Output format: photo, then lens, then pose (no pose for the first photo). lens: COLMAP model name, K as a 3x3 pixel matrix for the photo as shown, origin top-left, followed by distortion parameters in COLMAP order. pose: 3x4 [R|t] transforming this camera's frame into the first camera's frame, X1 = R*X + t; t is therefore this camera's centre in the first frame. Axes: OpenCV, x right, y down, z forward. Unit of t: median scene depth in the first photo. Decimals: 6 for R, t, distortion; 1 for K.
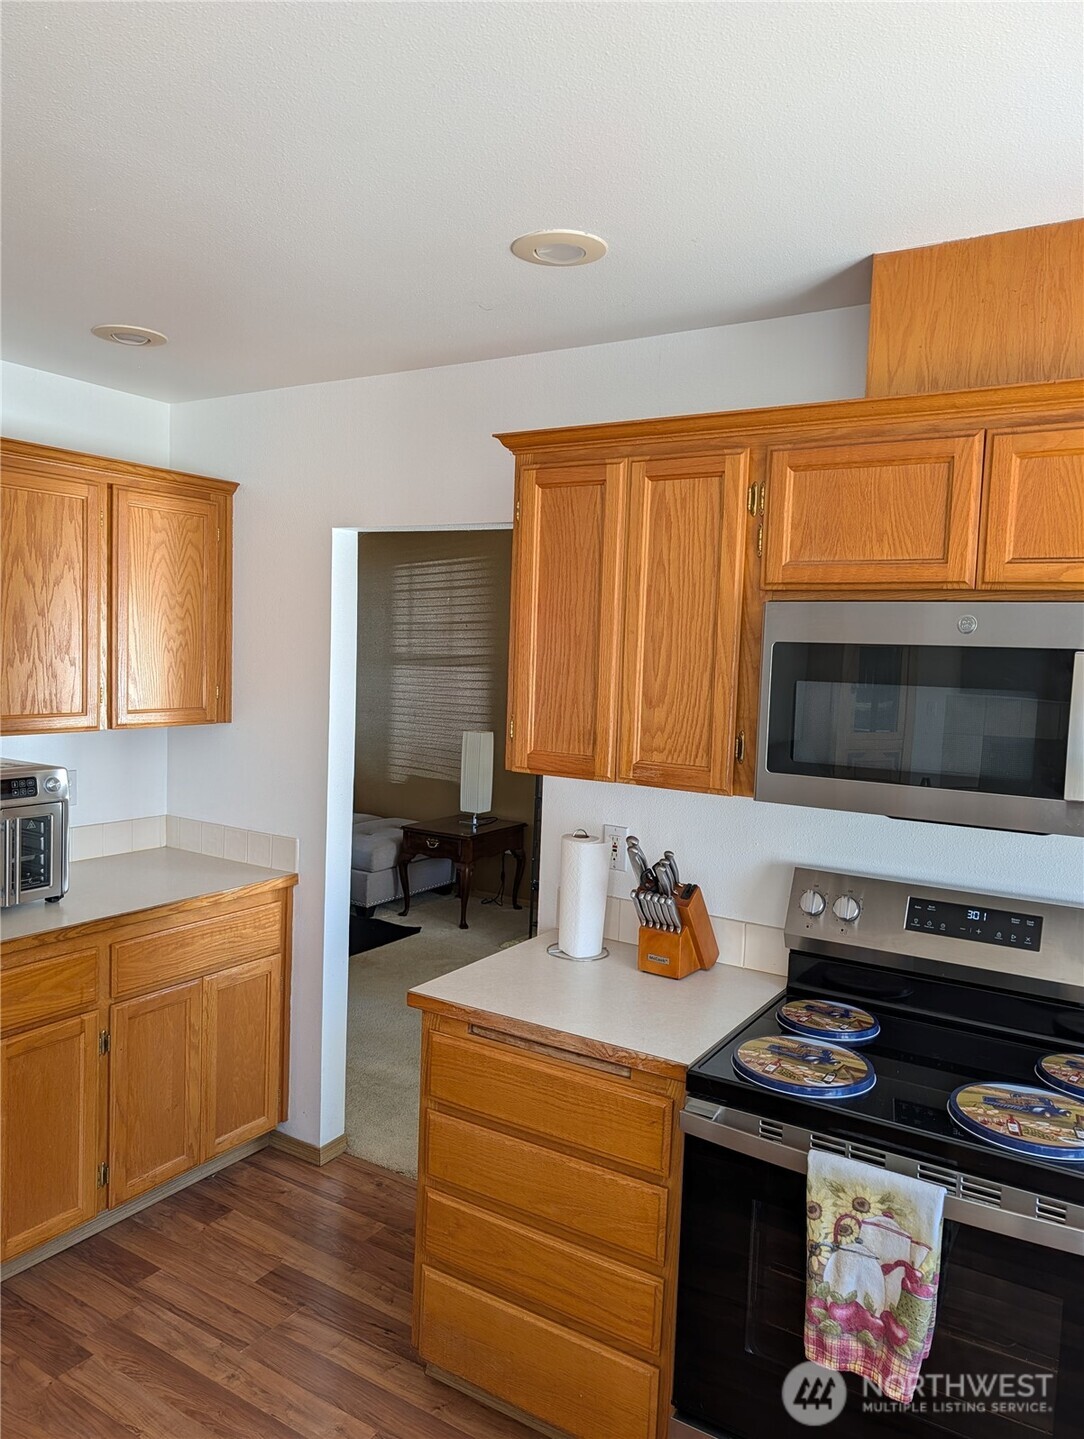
lens RADIAL K [[1022.2, 0, 507.9], [0, 1022.2, 723.2], [0, 0, 1]] dist [0.005567, -0.019684]
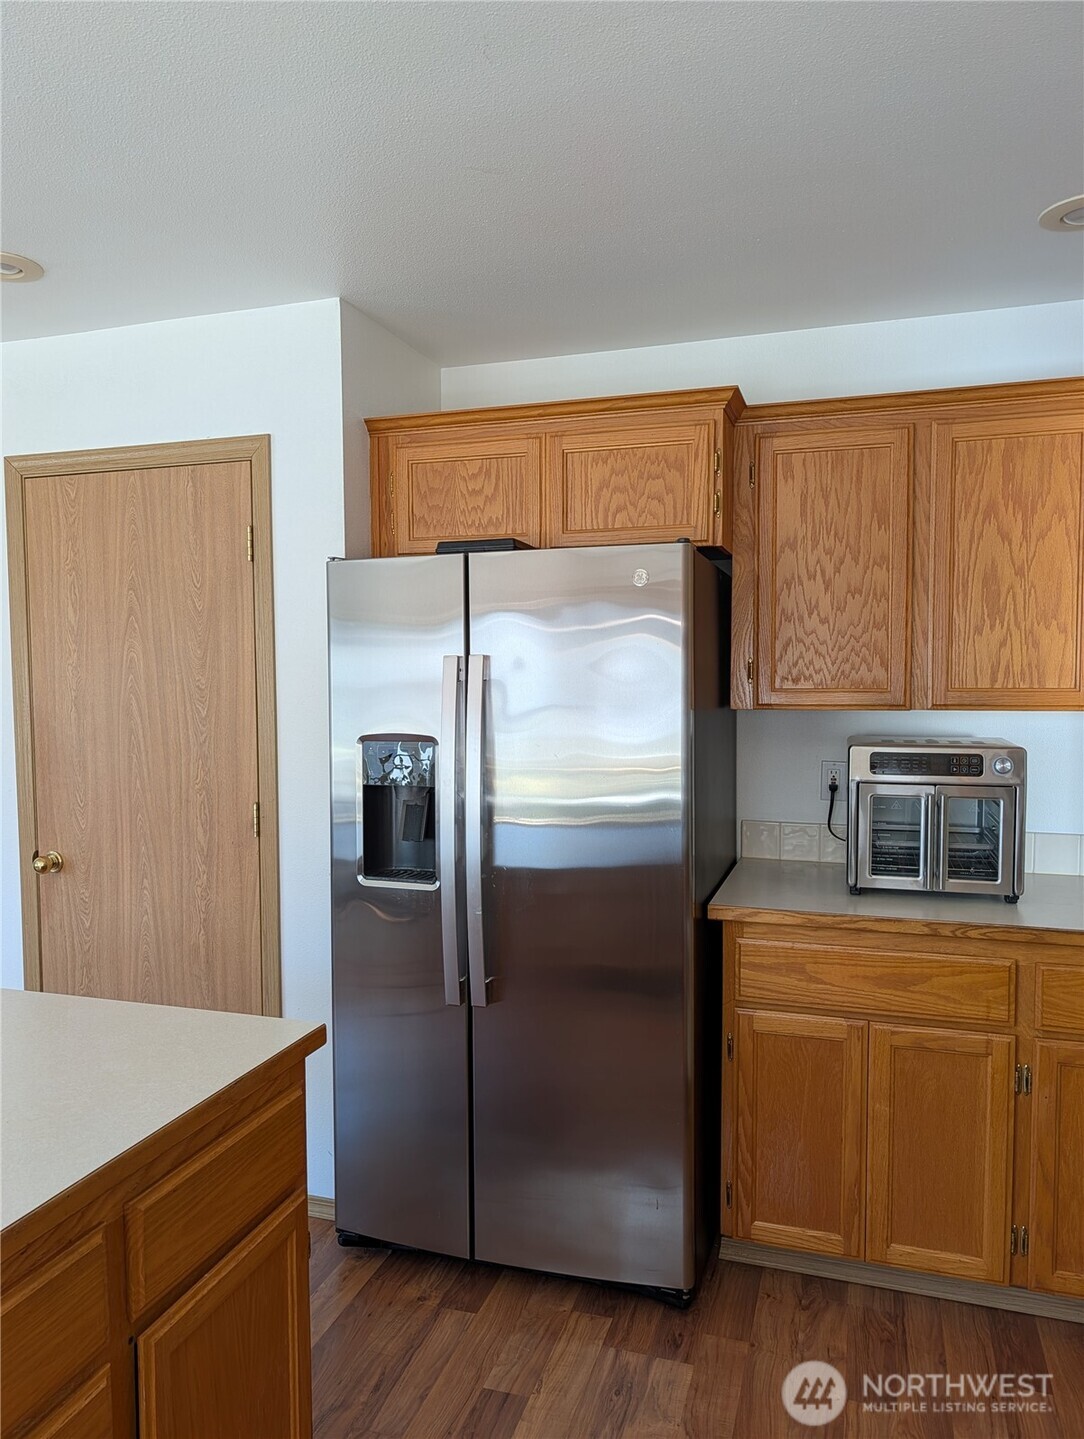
lens RADIAL K [[1022.2, 0, 541.0], [0, 1022.2, 725.3], [0, 0, 1]] dist [0.005567, -0.019684]
pose [[0.258135, 0.013510, -0.966014, 0.377575], [-0.061035, 0.998133, -0.002350, 0.065841], [0.964179, 0.059567, 0.258478, 0.496565]]
